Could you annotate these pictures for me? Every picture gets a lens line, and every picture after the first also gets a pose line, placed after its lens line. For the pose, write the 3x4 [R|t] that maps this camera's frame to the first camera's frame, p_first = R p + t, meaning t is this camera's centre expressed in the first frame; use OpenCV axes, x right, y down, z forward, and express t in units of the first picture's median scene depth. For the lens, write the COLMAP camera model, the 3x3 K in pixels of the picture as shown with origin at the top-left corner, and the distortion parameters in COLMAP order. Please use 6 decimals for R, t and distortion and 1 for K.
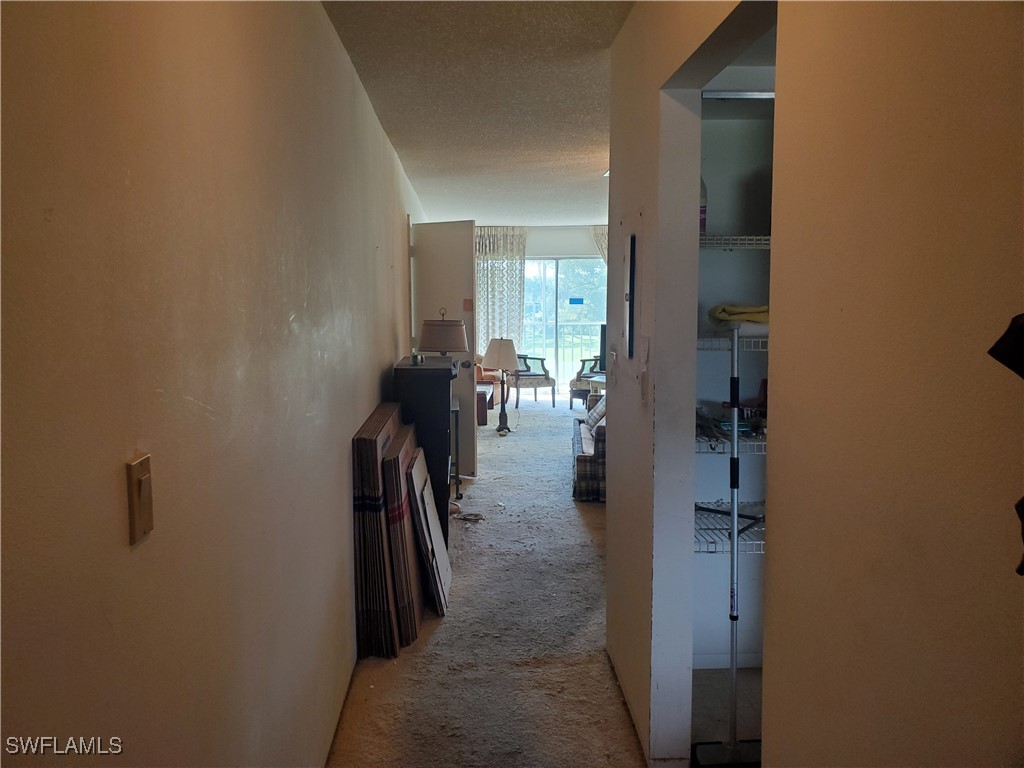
lens RADIAL K [[779.9, 0, 504.7], [0, 779.9, 381.2], [0, 0, 1]] dist [0.255928, -0.000014]
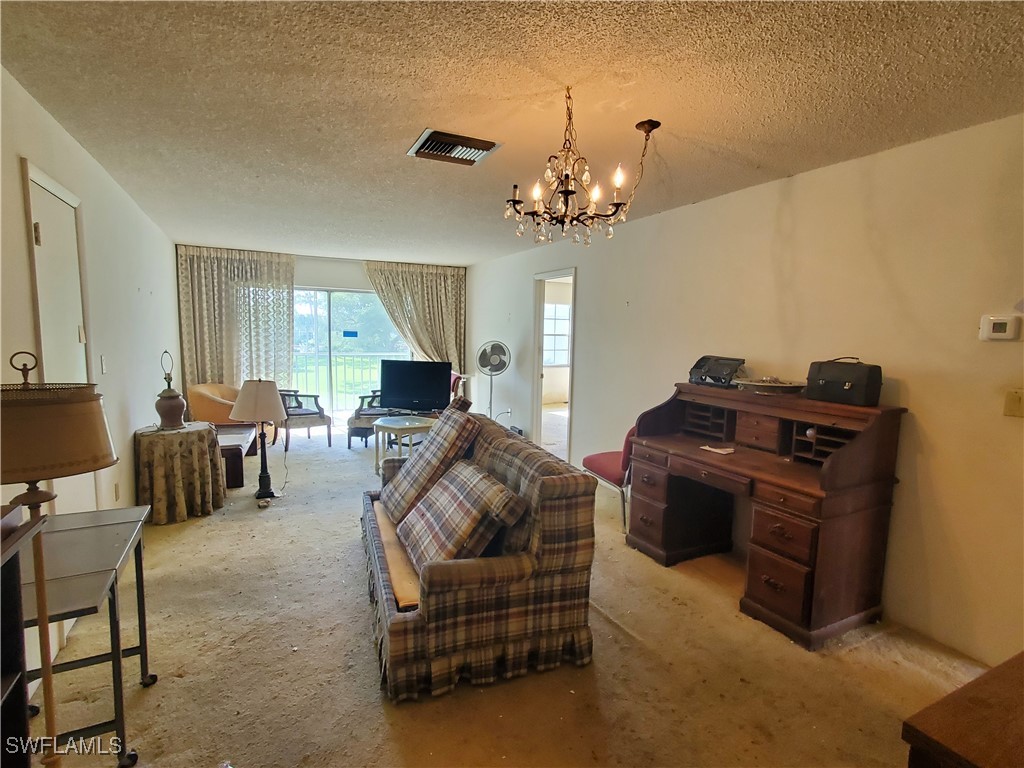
lens RADIAL K [[509.3, 0, 517.0], [0, 509.3, 389.6], [0, 0, 1]] dist [0.011969, -0.000019]
pose [[0.910861, -0.019034, 0.412274, 0.016309], [0.016066, 0.999814, 0.010664, -0.038330], [-0.412401, -0.003090, 0.910997, 0.351023]]
